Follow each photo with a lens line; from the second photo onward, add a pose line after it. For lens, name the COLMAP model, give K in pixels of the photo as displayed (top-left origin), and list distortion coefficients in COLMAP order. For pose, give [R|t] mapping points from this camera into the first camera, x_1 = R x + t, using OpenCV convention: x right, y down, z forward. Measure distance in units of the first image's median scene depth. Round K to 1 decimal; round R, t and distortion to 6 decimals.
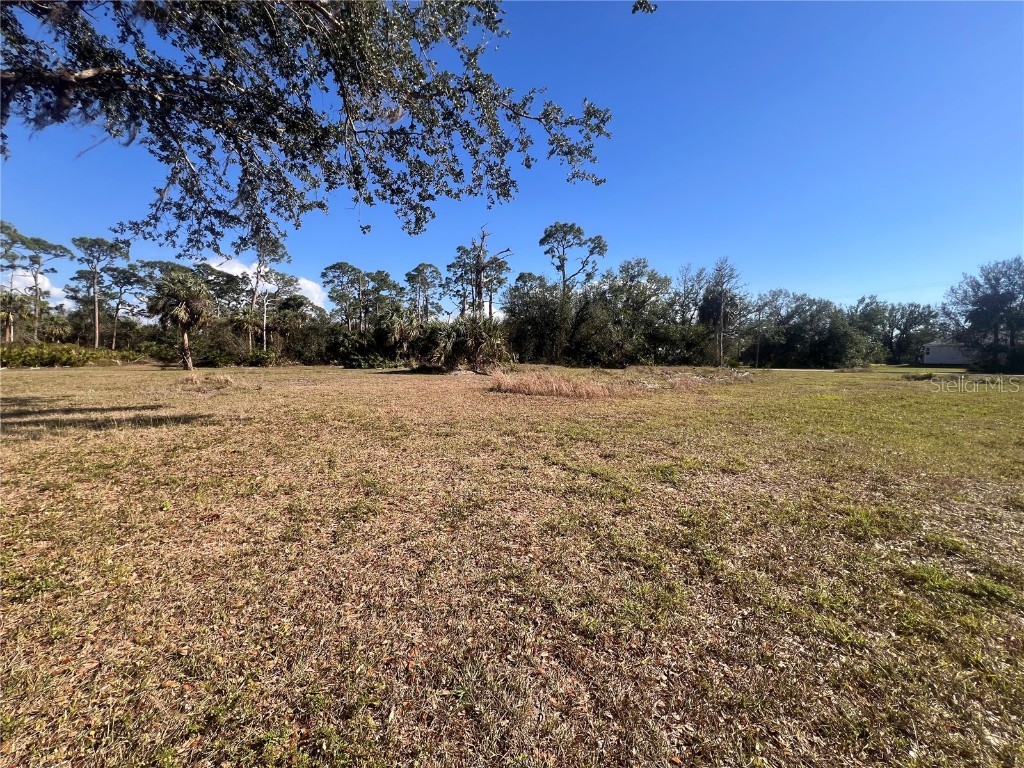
lens RADIAL K [[410.2, 0, 513.8], [0, 410.2, 384.5], [0, 0, 1]] dist [-0.001028, 0.000127]
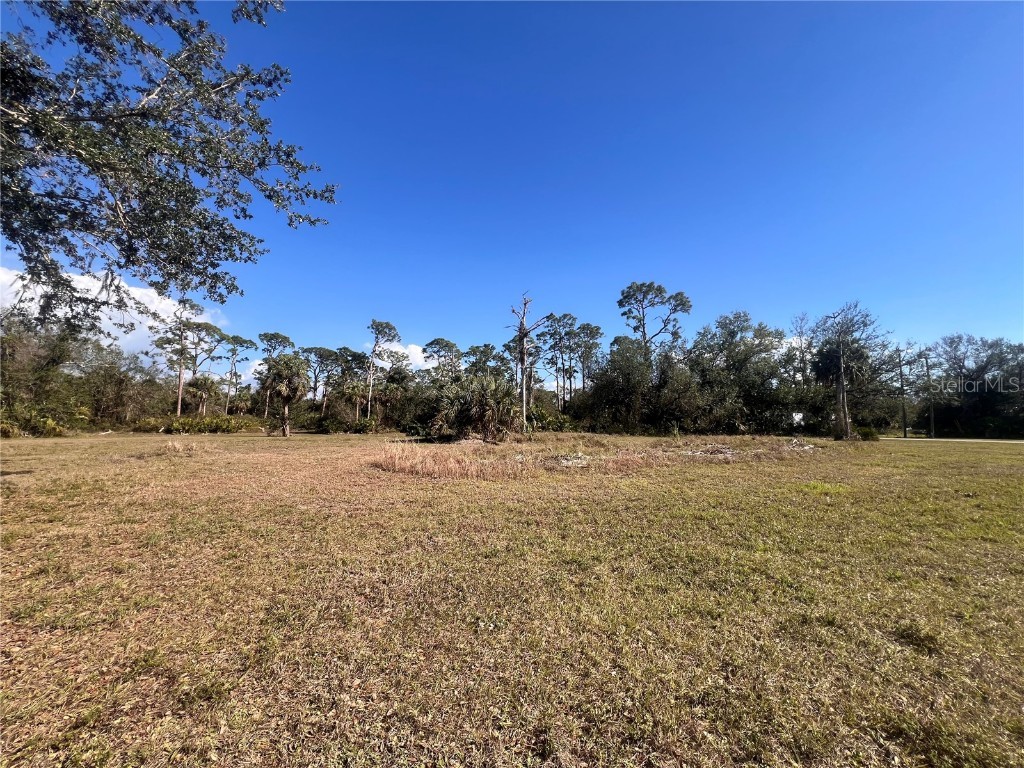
lens RADIAL K [[410.2, 0, 513.8], [0, 410.2, 384.5], [0, 0, 1]] dist [-0.001028, 0.000127]
pose [[0.953222, -0.031993, -0.300572, 0.108664], [-0.017086, 0.987090, -0.159251, -0.004431], [0.301787, 0.156937, 0.940370, 0.049216]]
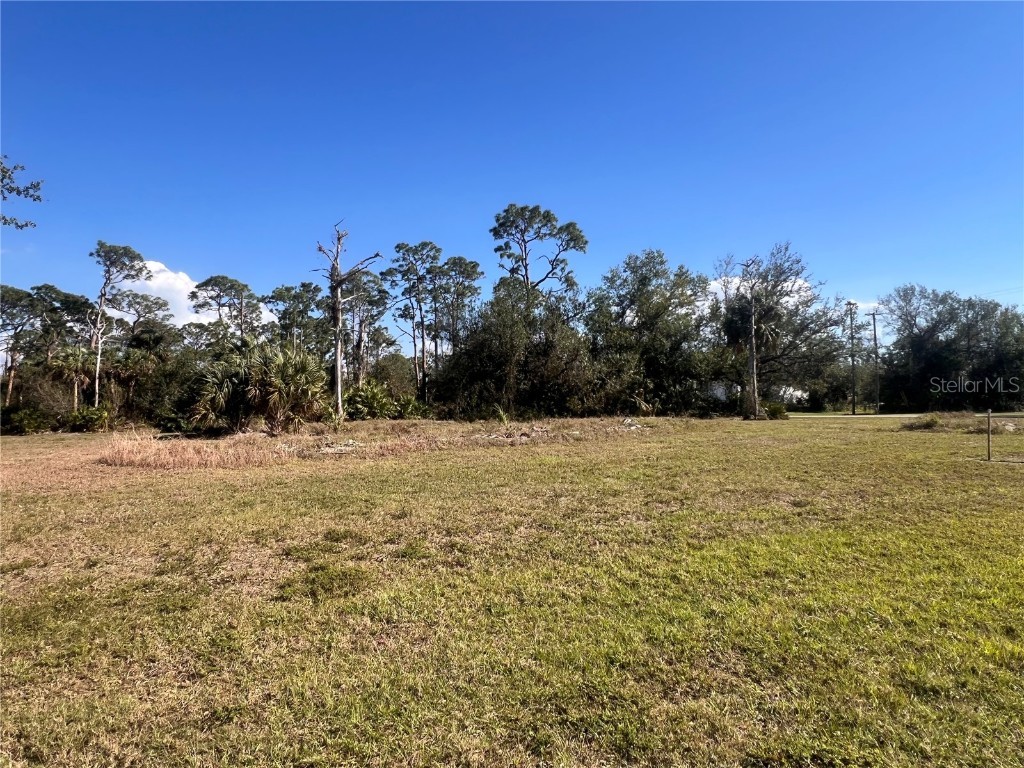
lens RADIAL K [[660.1, 0, 520.1], [0, 660.1, 379.6], [0, 0, 1]] dist [-0.003879, -0.001150]
pose [[0.996538, -0.031233, -0.077049, 0.176787], [0.022948, 0.994084, -0.106161, 0.002357], [0.079909, 0.104025, 0.991359, -0.035212]]
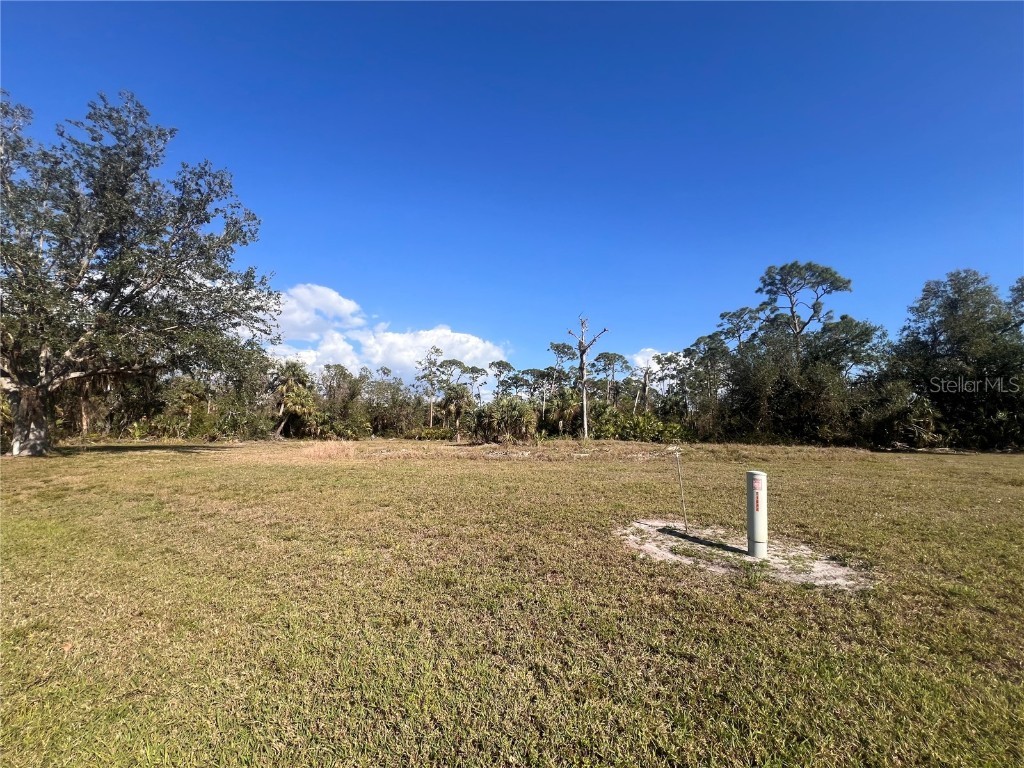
lens RADIAL K [[410.2, 0, 513.8], [0, 410.2, 384.5], [0, 0, 1]] dist [-0.001028, 0.000127]
pose [[0.601882, -0.098487, -0.792489, 0.379956], [-0.050468, 0.985691, -0.160827, -0.008020], [0.796989, 0.136794, 0.588299, 0.131122]]
